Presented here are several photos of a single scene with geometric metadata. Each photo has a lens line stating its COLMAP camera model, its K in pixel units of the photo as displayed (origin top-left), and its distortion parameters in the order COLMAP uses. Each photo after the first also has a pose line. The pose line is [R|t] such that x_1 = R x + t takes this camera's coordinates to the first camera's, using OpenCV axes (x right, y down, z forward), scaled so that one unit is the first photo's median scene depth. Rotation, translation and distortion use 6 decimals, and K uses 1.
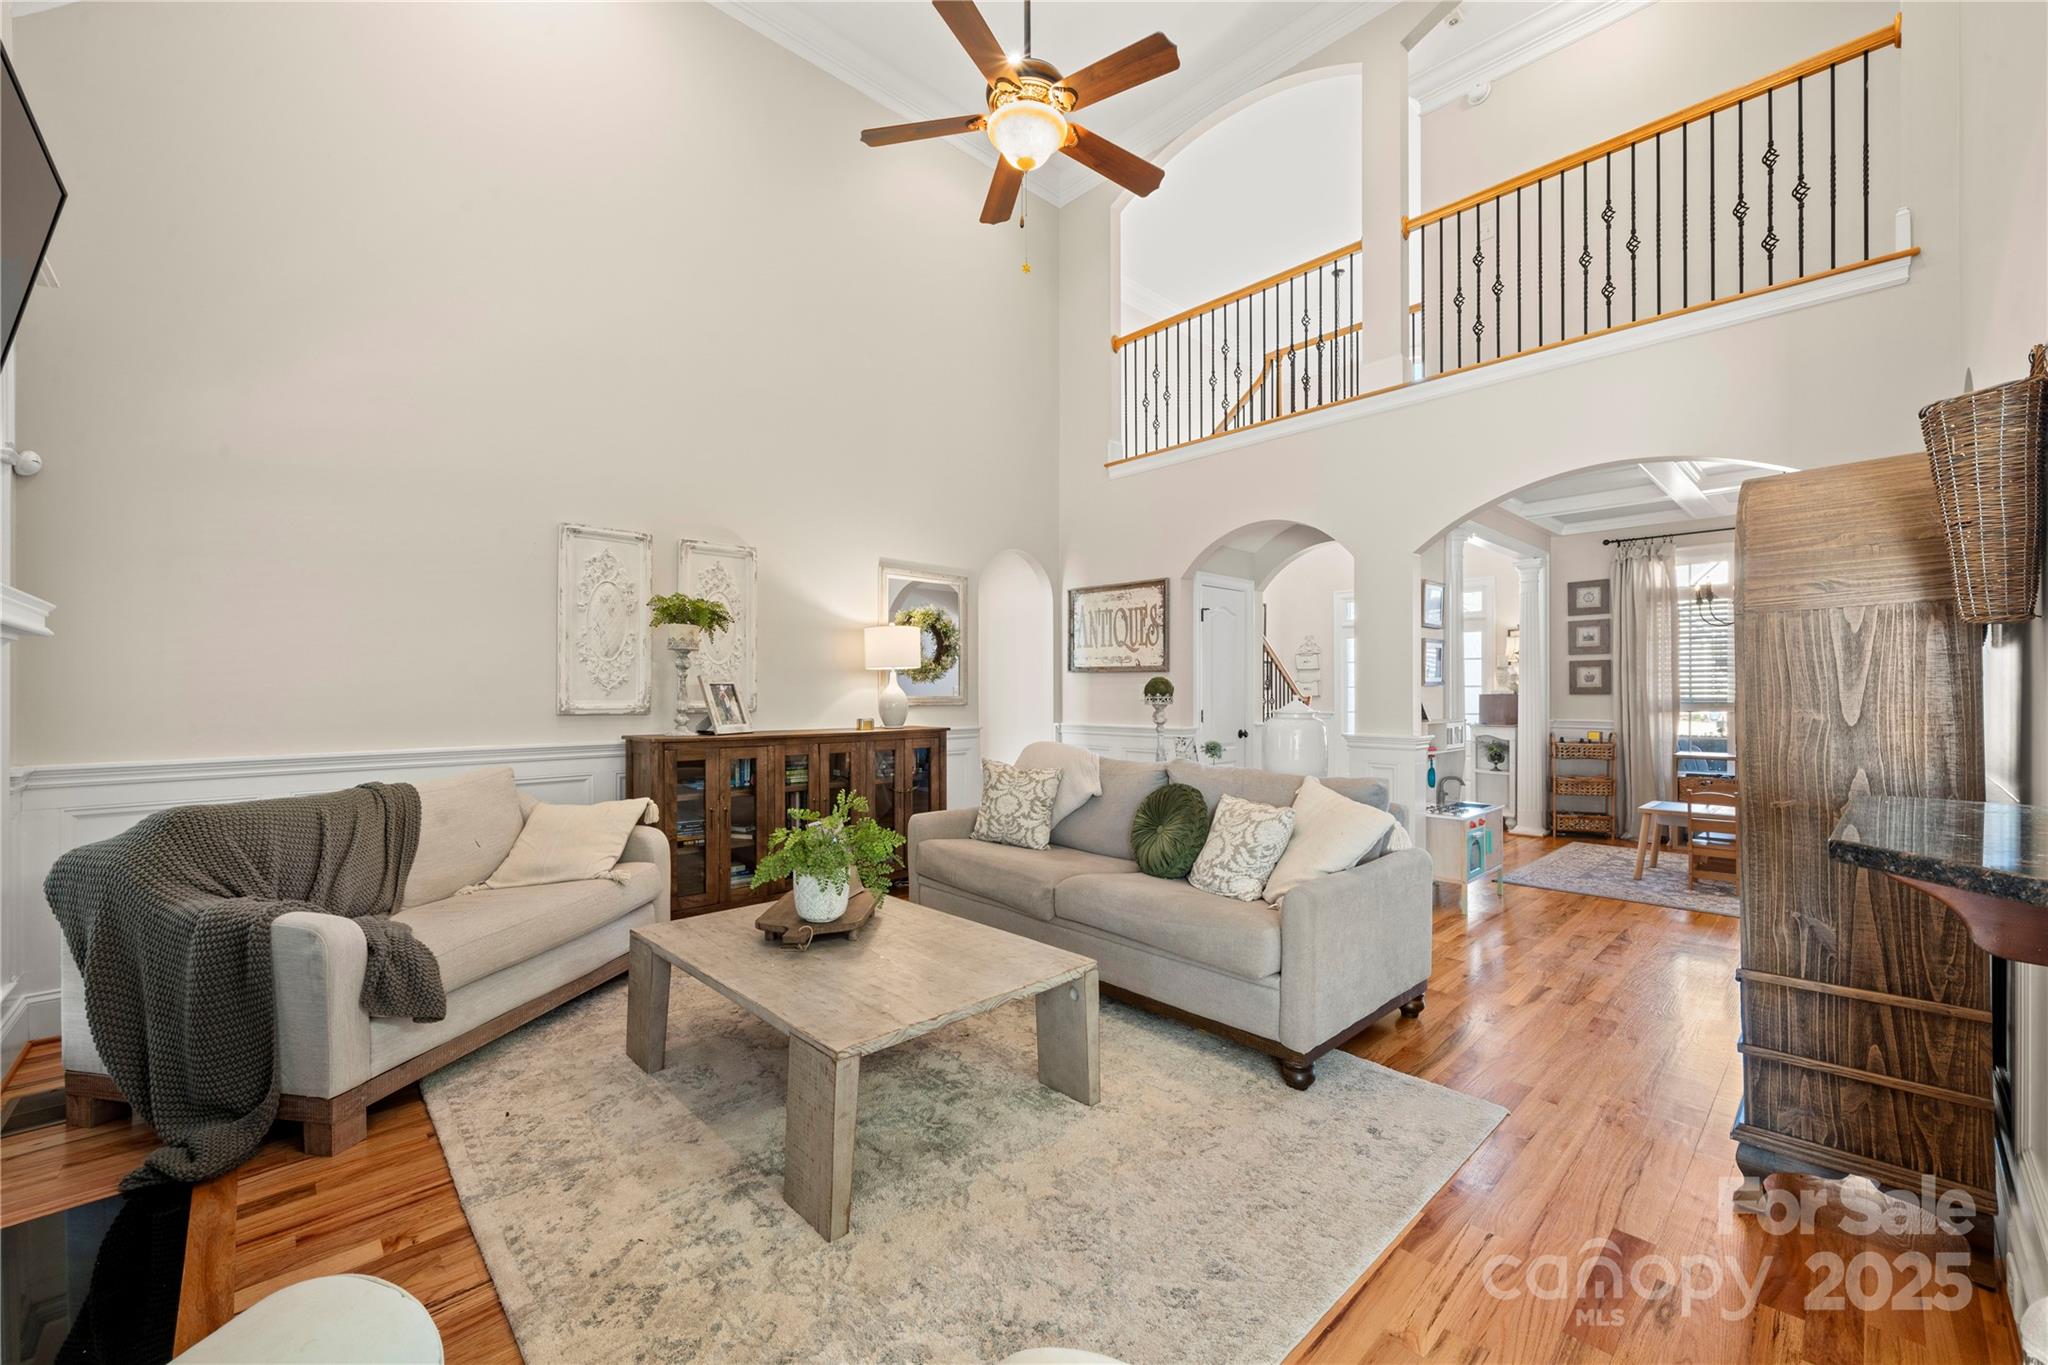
lens RADIAL K [[810.3, 0, 1018.0], [0, 810.3, 694.0], [0, 0, 1]] dist [-0.002970, -0.000238]
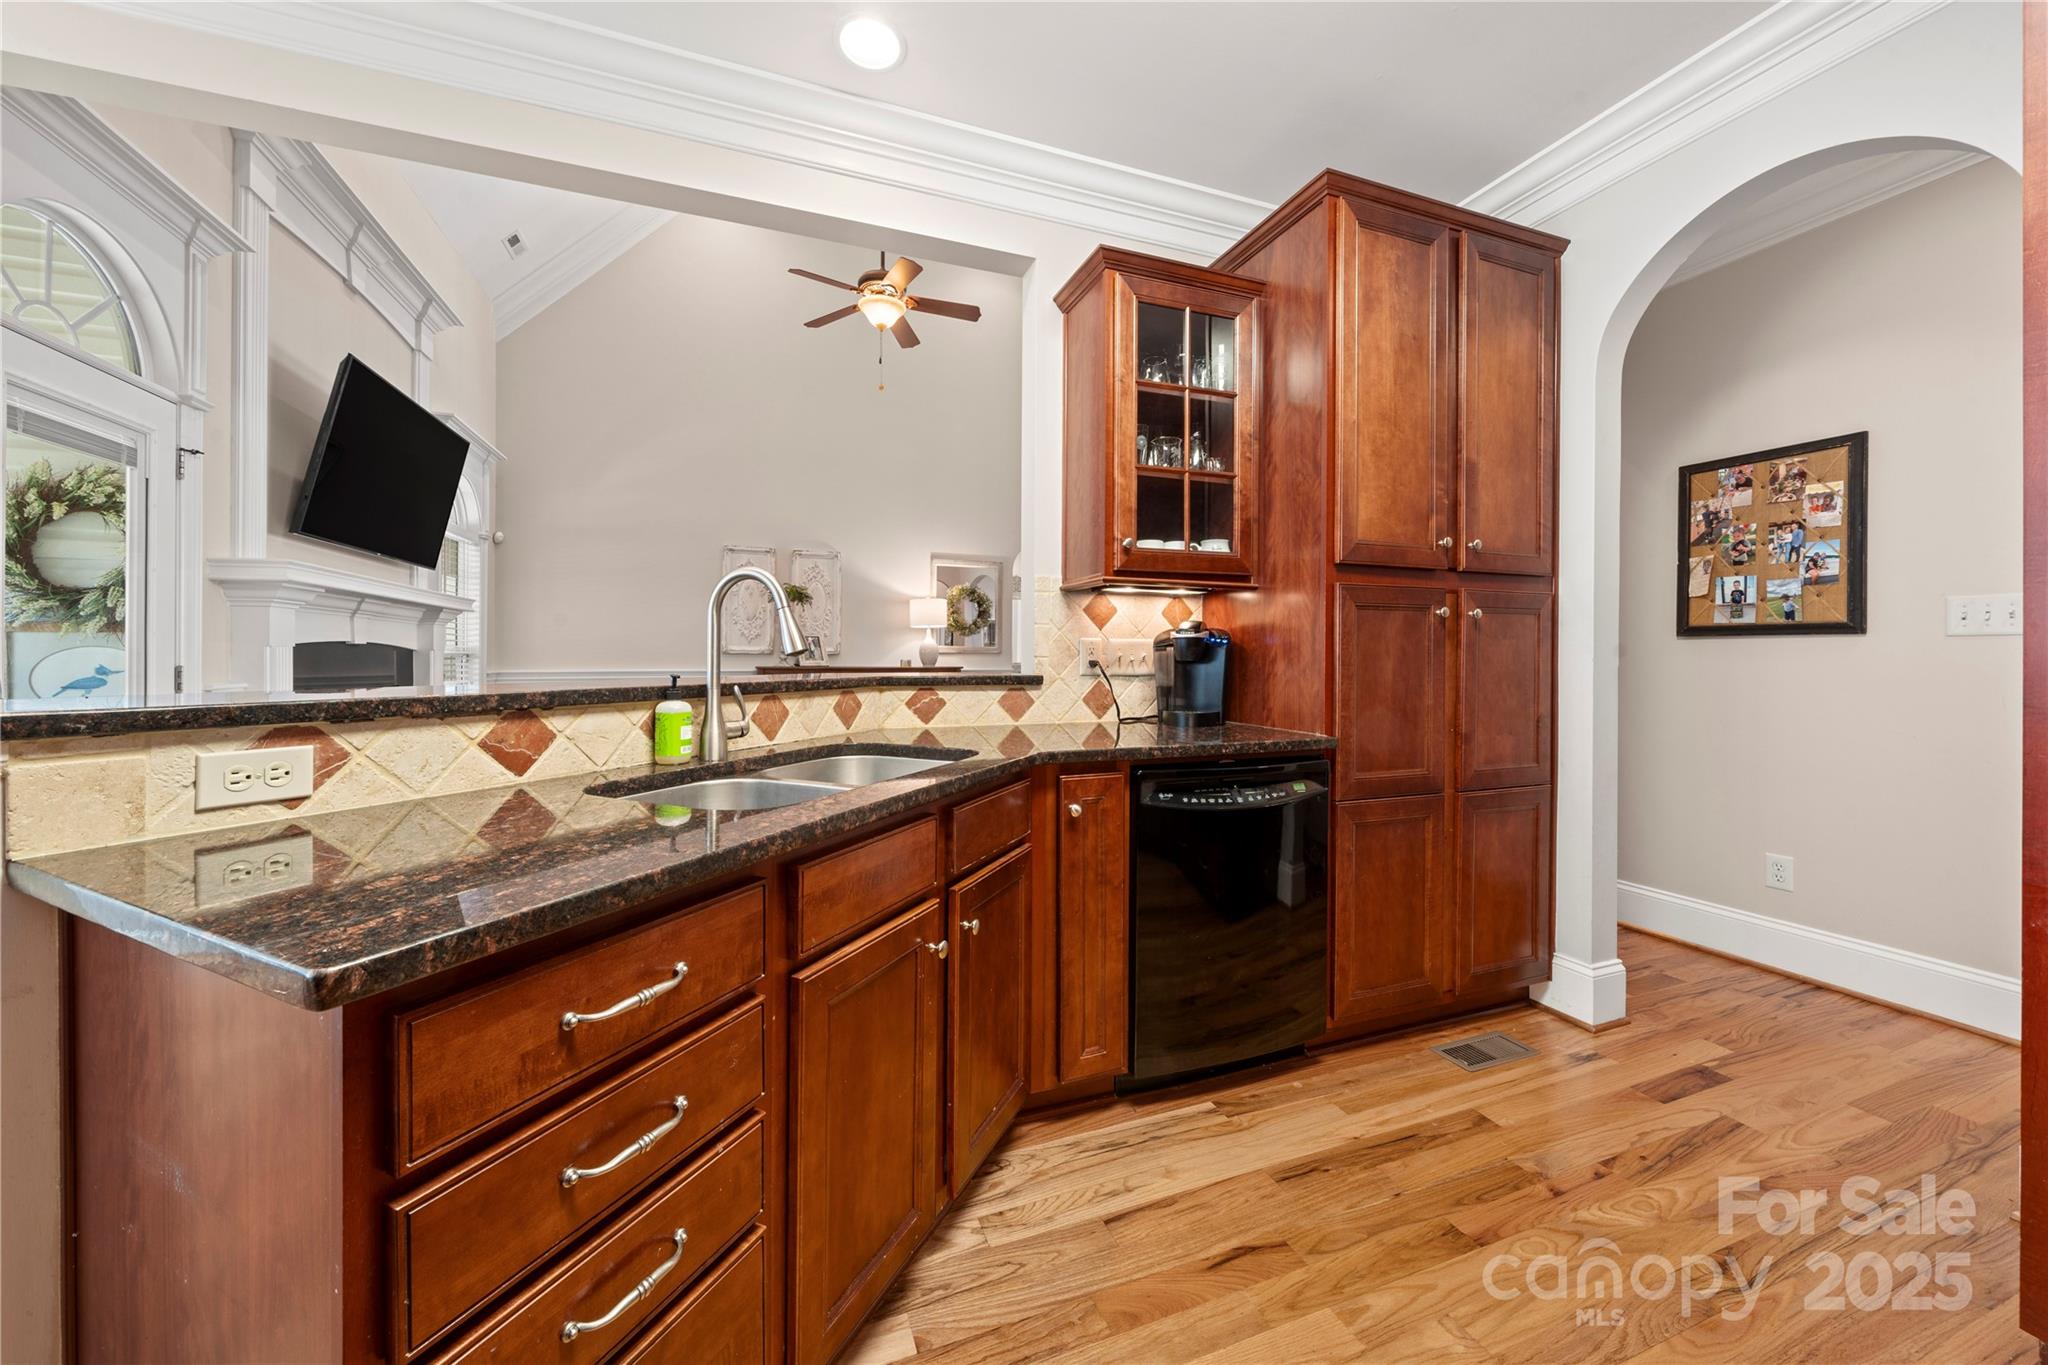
lens RADIAL K [[741.9, 0, 1019.6], [0, 741.9, 661.2], [0, 0, 1]] dist [0.002505, 0.000083]
pose [[0.920353, 0.006631, -0.391033, 0.555764], [-0.003941, 0.999963, 0.007681, 0.022174], [0.391070, -0.005528, 0.920345, -0.204275]]
